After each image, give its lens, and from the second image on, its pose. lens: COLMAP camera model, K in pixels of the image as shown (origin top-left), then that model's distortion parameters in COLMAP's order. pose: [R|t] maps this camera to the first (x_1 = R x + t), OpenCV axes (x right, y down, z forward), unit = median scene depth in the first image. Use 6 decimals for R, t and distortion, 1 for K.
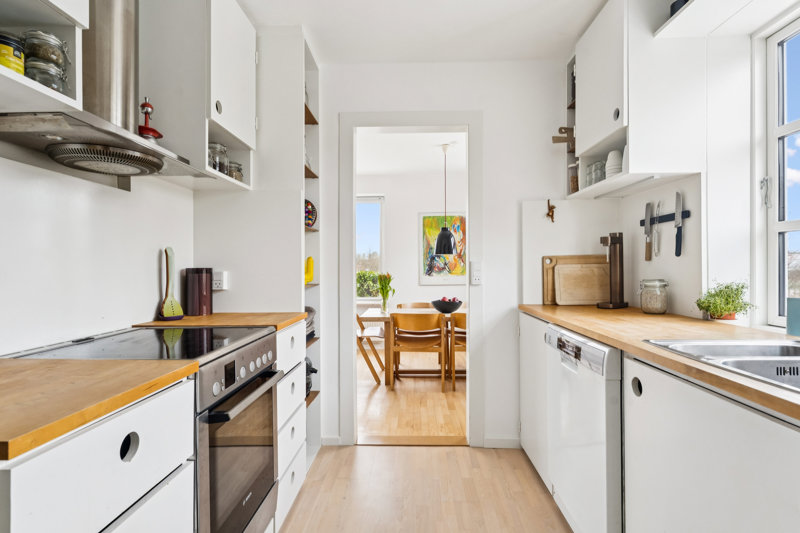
lens RADIAL K [[397.6, 0, 400.0], [0, 397.6, 266.5], [0, 0, 1]] dist [-0.000004, -0.000004]
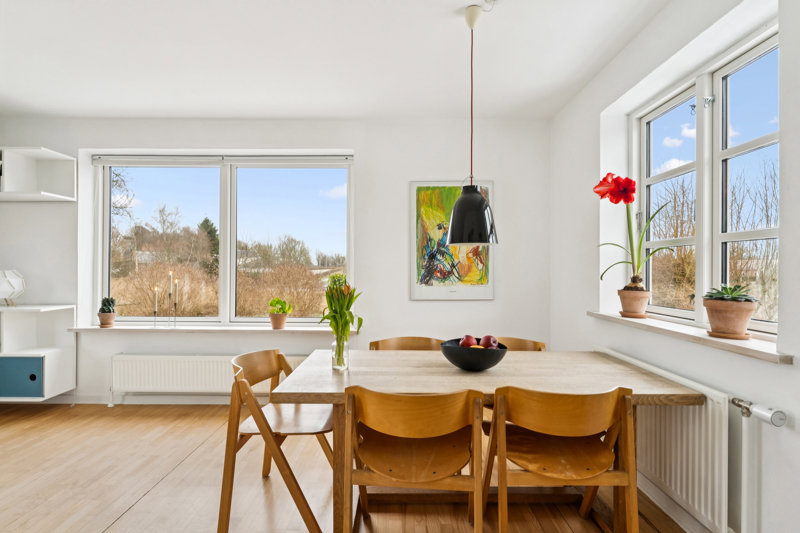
lens RADIAL K [[390.6, 0, 400.0], [0, 390.6, 266.5], [0, 0, 1]] dist [-0.001152, 0.000048]
pose [[0.999208, 0.007348, 0.039106, 0.009421], [-0.006989, 0.999932, -0.009312, 0.001074], [-0.039172, 0.009031, 0.999192, 0.410484]]
